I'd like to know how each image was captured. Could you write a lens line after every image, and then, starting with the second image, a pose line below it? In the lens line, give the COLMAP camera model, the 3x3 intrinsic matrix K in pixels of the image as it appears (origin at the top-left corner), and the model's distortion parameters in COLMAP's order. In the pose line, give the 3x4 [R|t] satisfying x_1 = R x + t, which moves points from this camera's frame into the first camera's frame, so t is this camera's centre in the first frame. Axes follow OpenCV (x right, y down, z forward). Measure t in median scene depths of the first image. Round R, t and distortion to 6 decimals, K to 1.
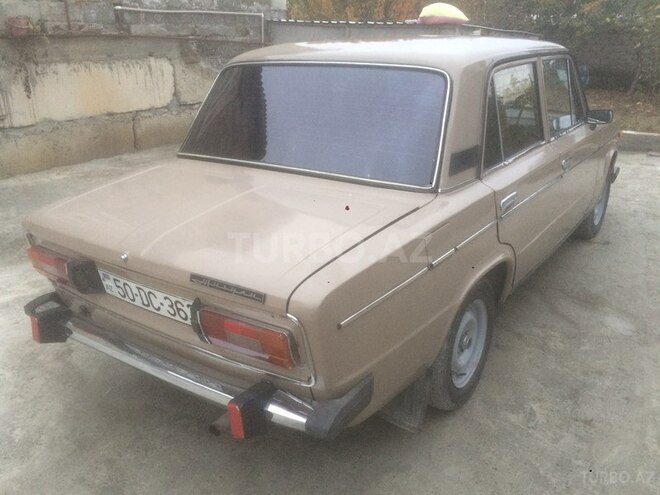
lens RADIAL K [[613.0, 0, 329.5], [0, 613.0, 247.1], [0, 0, 1]] dist [0.010287, 0.000000]
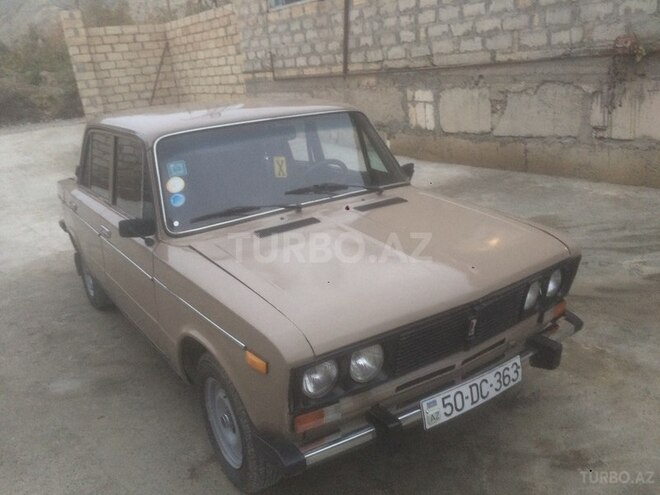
lens RADIAL K [[613.0, 0, 329.3], [0, 613.0, 247.9], [0, 0, 1]] dist [0.010287, 0.000000]
pose [[-0.408377, 0.303299, -0.860952, 0.980213], [-0.219561, 0.882856, 0.415160, -0.541811], [0.886014, 0.358573, -0.293946, 1.422014]]
